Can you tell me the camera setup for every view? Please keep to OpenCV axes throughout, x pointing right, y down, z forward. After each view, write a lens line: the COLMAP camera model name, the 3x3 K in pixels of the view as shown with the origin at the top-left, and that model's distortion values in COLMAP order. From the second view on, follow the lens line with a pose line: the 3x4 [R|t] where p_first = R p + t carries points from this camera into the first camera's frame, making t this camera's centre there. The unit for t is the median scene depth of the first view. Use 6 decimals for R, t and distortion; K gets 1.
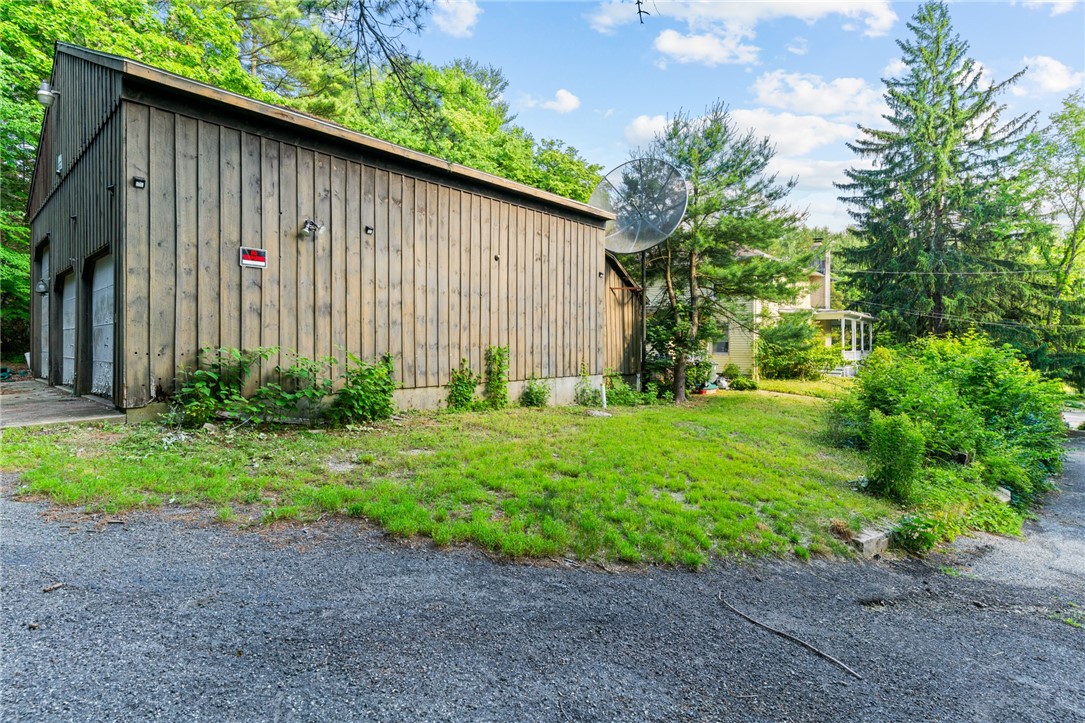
lens RADIAL K [[543.0, 0, 538.3], [0, 543.0, 346.6], [0, 0, 1]] dist [0.002230, -0.000034]
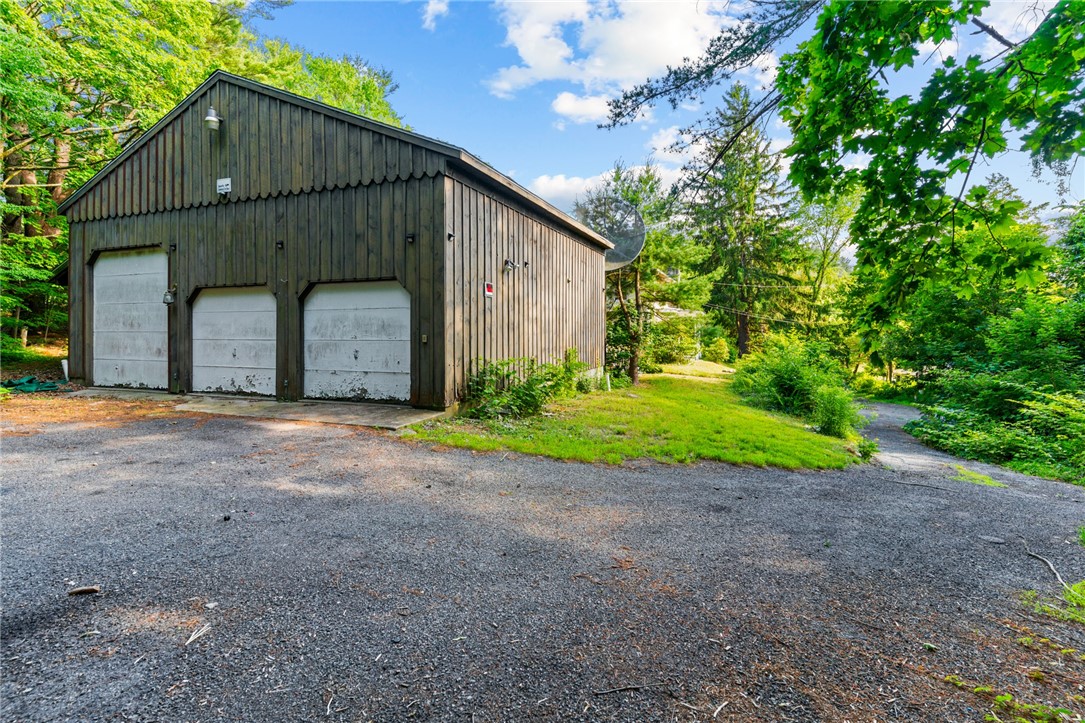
lens RADIAL K [[517.0, 0, 544.4], [0, 517.0, 338.2], [0, 0, 1]] dist [0.002061, -0.000183]
pose [[0.936143, -0.008731, 0.351510, -0.228679], [0.004079, 0.999894, 0.013973, -0.016800], [-0.351595, -0.011647, 0.936080, -0.061404]]
